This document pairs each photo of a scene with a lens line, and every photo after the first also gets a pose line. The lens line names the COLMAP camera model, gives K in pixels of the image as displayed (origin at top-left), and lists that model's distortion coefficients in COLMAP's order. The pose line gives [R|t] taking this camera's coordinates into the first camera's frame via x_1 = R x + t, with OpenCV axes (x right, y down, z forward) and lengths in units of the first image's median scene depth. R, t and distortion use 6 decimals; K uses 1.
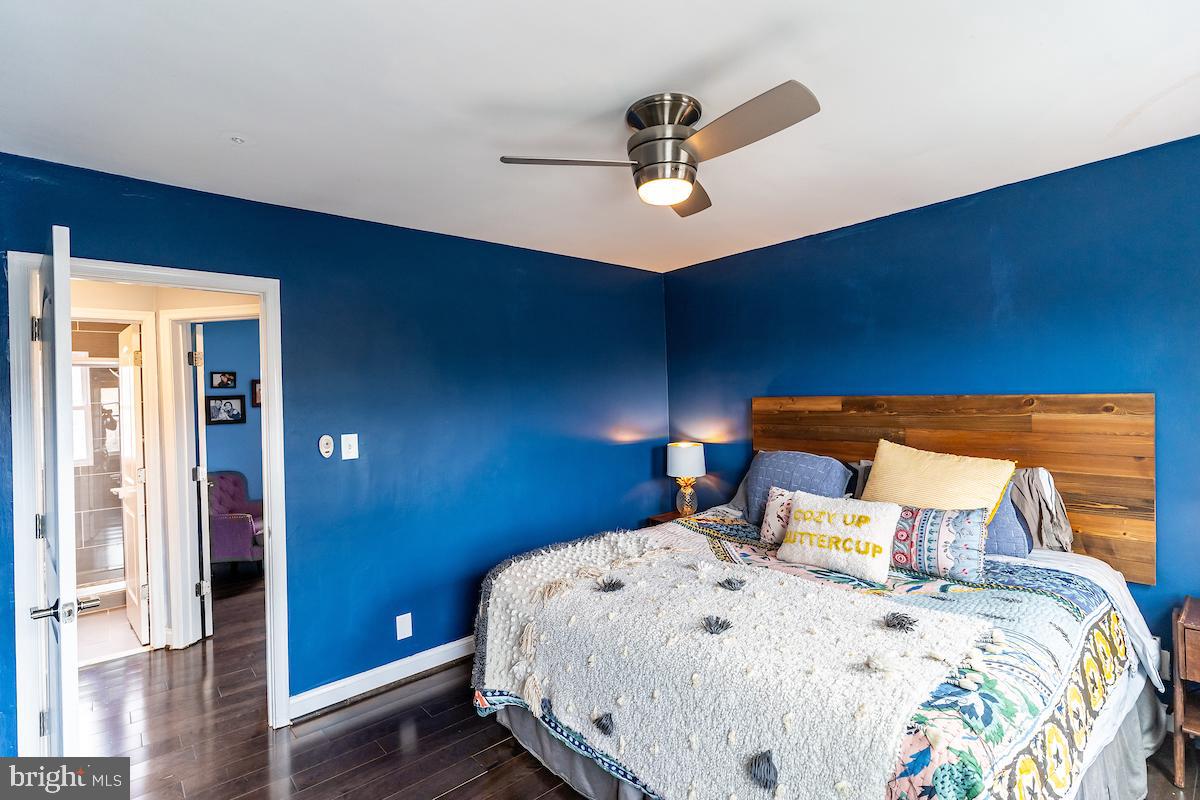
lens RADIAL K [[570.1, 0, 596.9], [0, 570.1, 399.4], [0, 0, 1]] dist [0.000299, -0.000595]
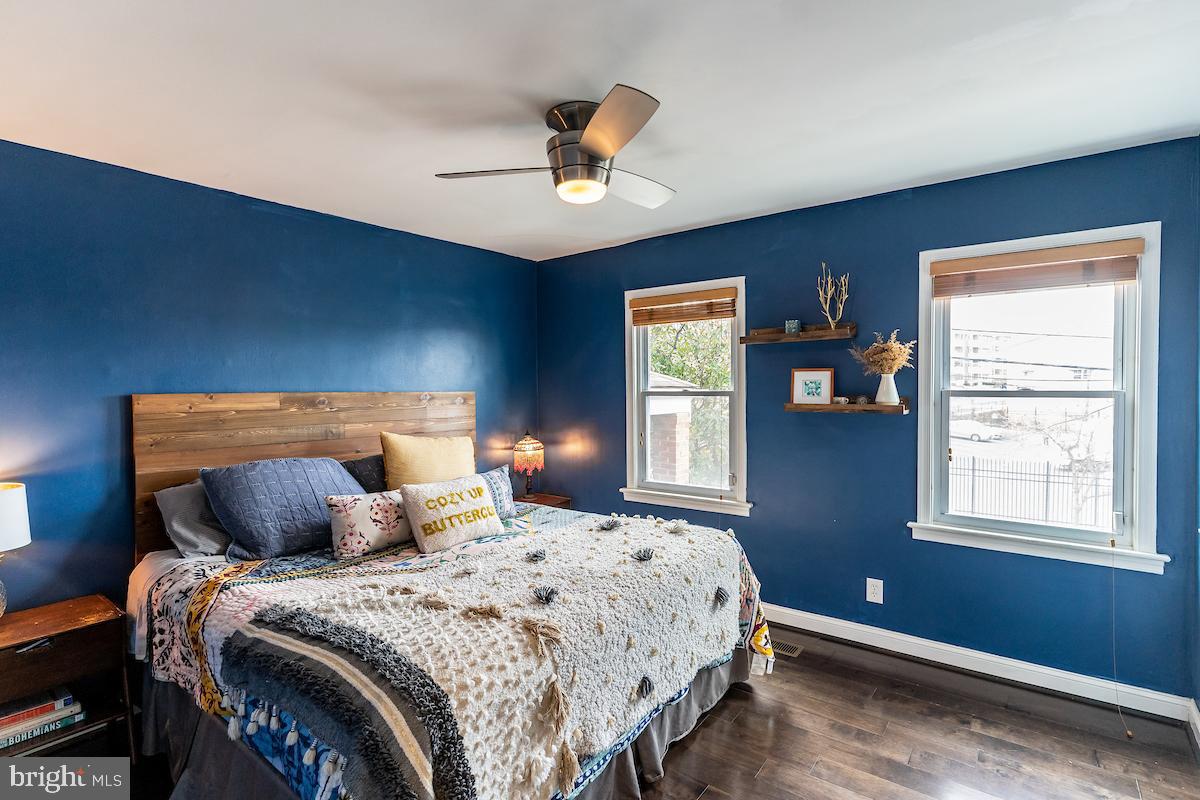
lens RADIAL K [[570.1, 0, 596.9], [0, 570.1, 399.4], [0, 0, 1]] dist [0.000299, -0.000595]
pose [[-0.222291, 0.011808, 0.974909, -0.777144], [0.021468, 0.999743, -0.007214, 0.031234], [-0.974744, 0.019326, -0.222488, 1.021554]]
